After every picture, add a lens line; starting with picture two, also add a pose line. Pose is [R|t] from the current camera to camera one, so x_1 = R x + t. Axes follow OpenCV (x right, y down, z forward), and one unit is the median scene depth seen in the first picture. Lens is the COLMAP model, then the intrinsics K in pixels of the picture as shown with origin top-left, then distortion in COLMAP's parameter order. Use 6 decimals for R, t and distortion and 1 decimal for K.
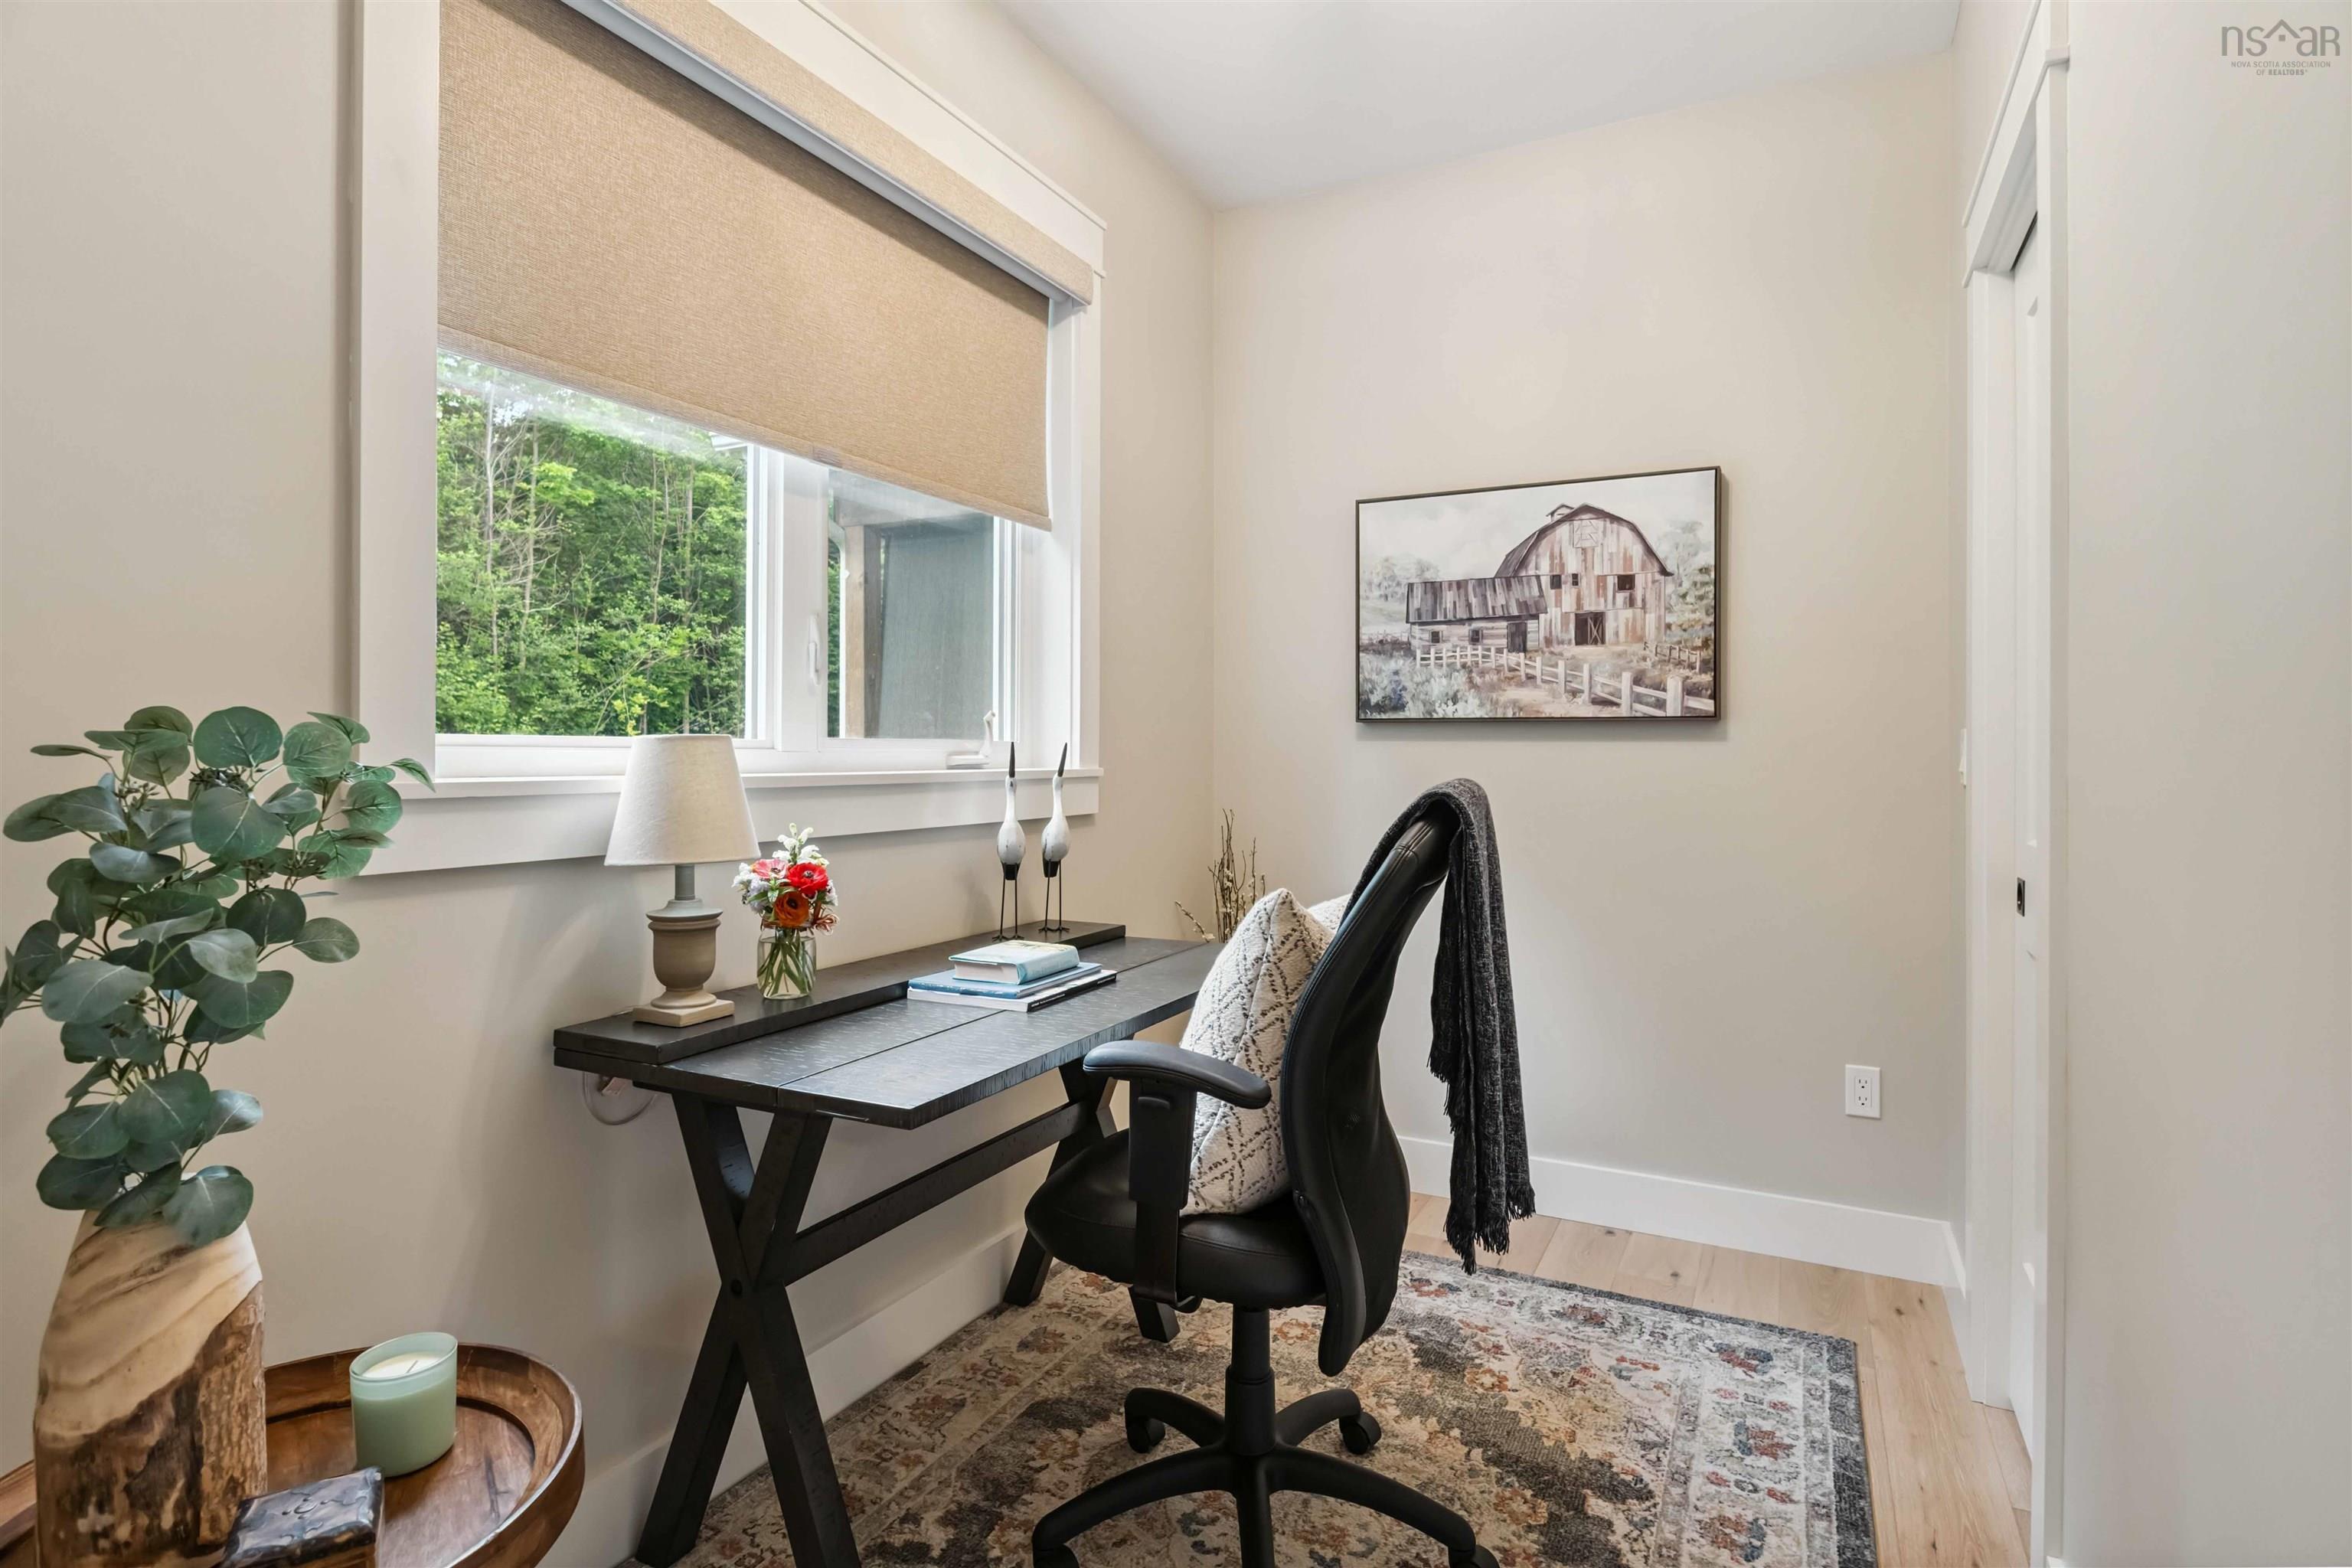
lens RADIAL K [[1205.7, 0, 1174.8], [0, 1205.7, 746.3], [0, 0, 1]] dist [0.144128, 0.000038]
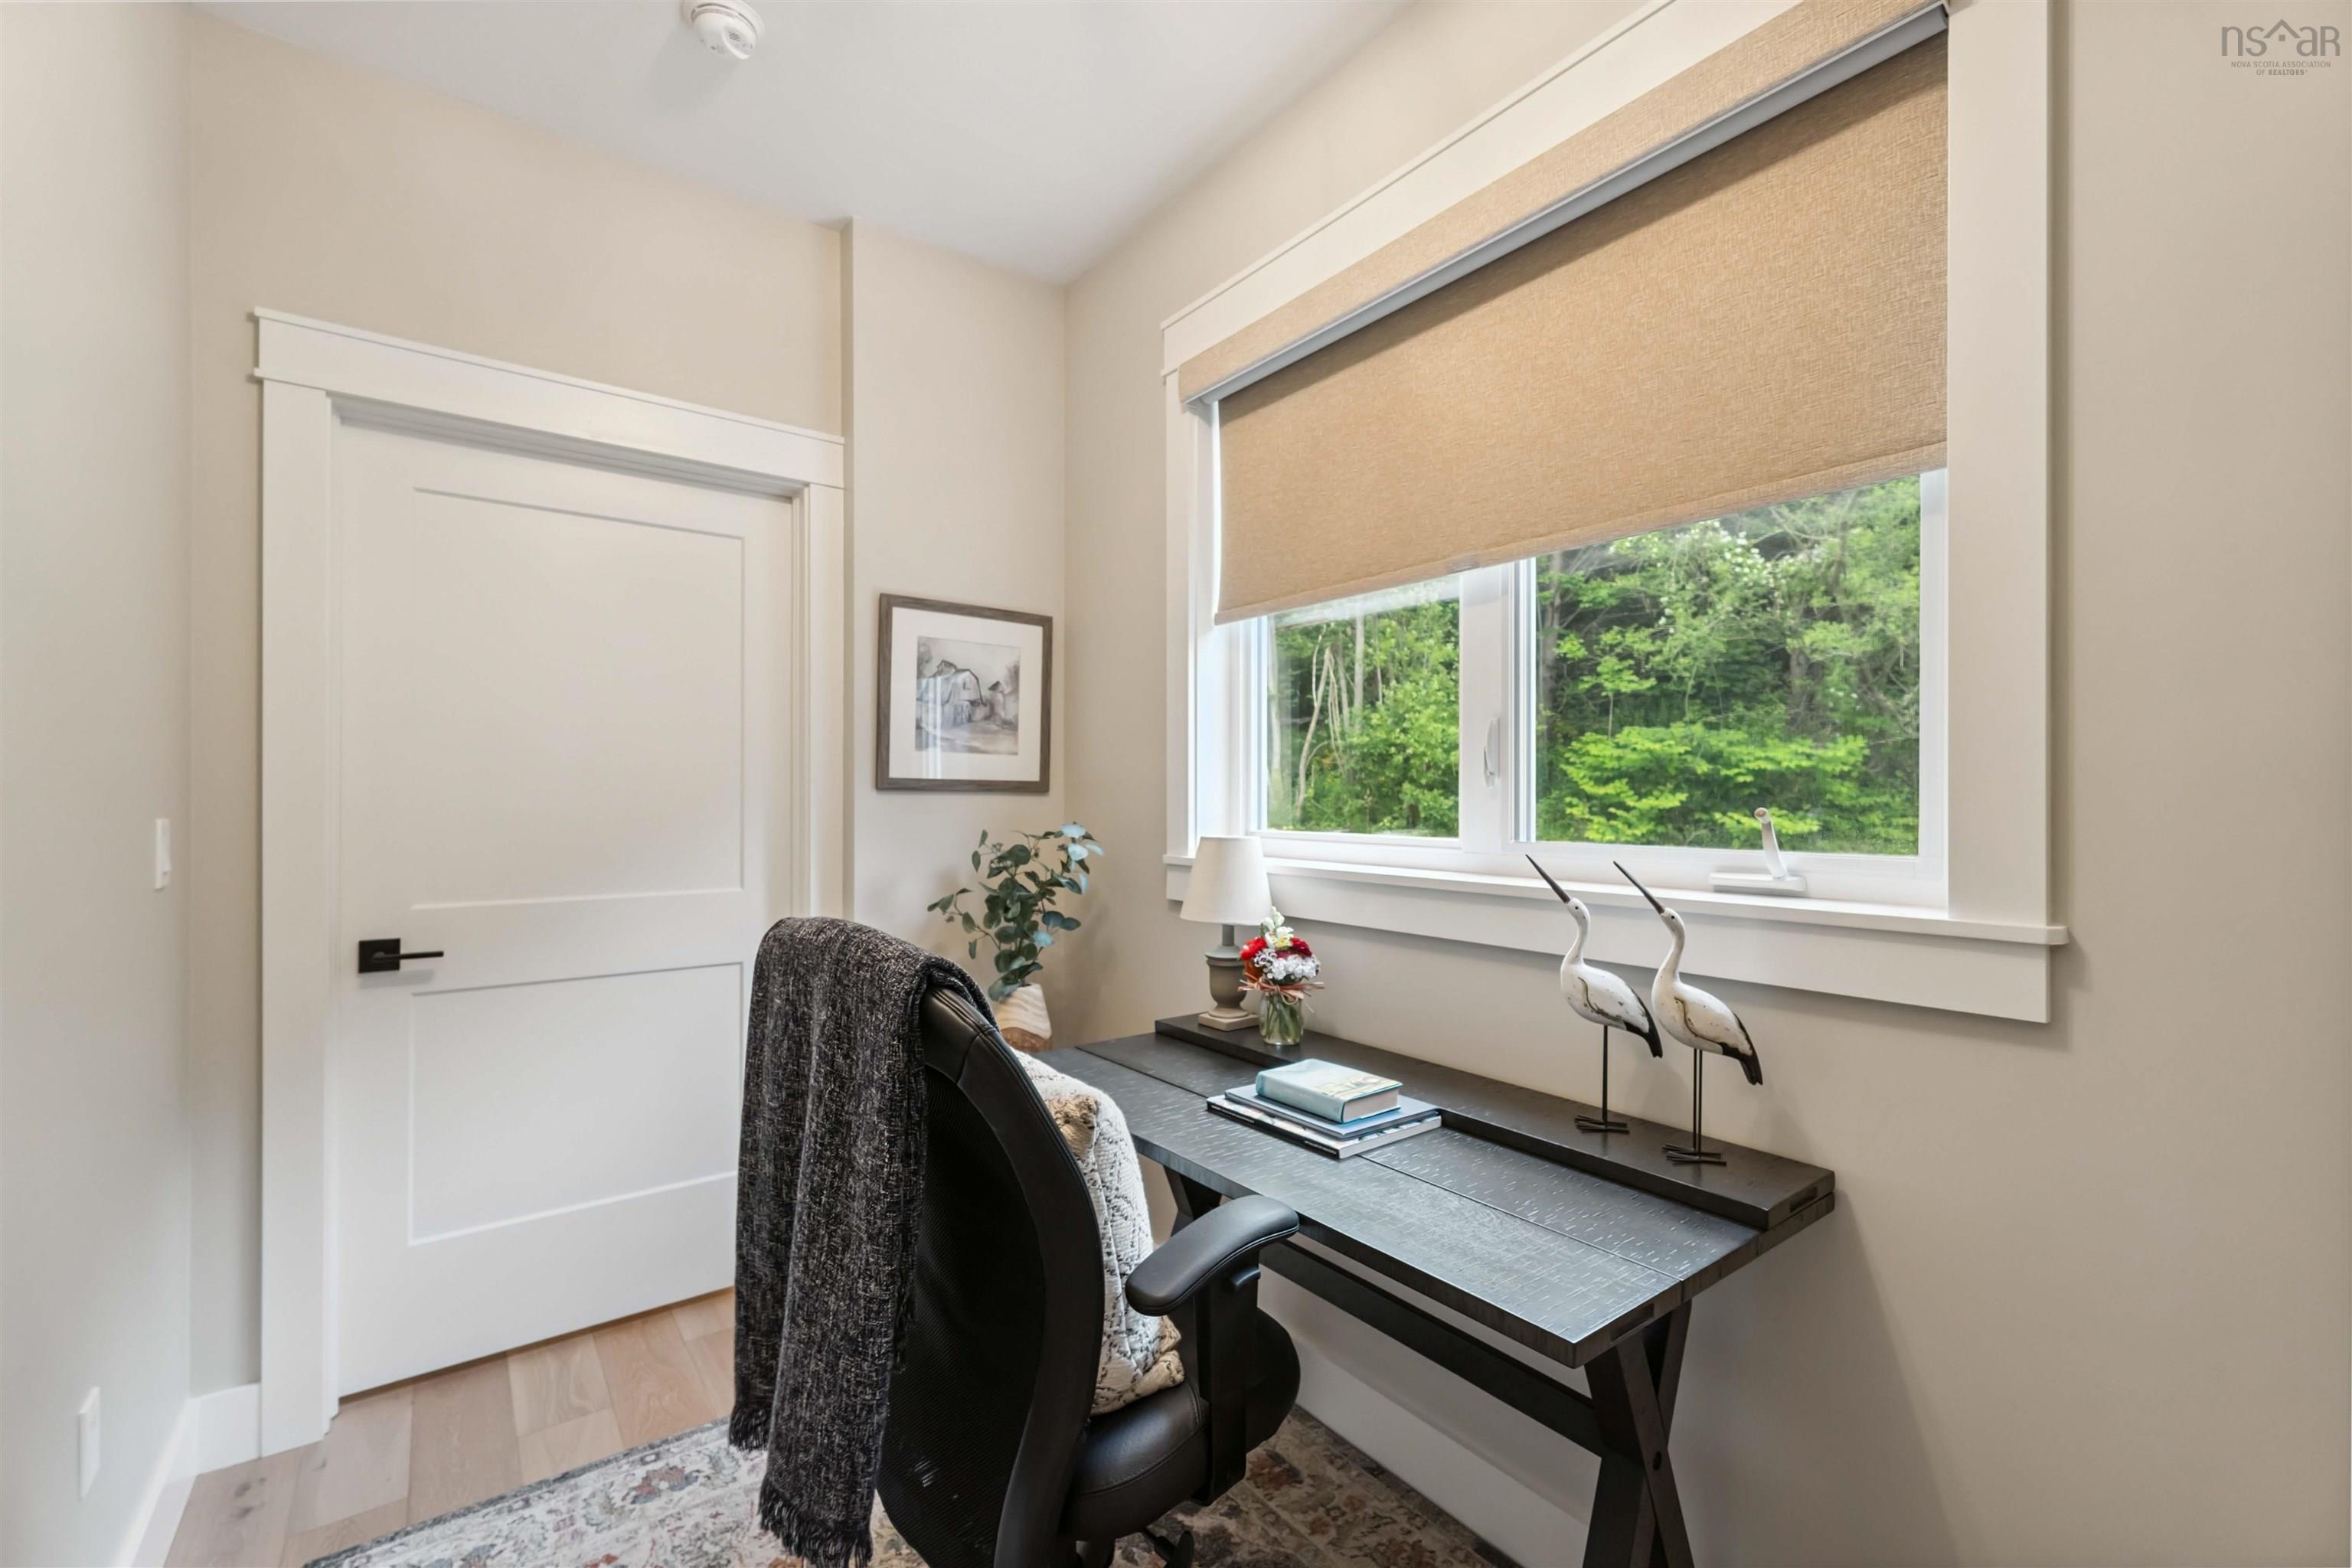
lens RADIAL K [[992.6, 0, 1177.8], [0, 992.6, 797.4], [0, 0, 1]] dist [0.003058, 0.000522]
pose [[-0.414751, -0.007074, -0.909908, 0.612169], [0.000540, 0.999968, -0.008020, -0.041856], [0.909935, -0.003817, -0.414734, 1.255875]]
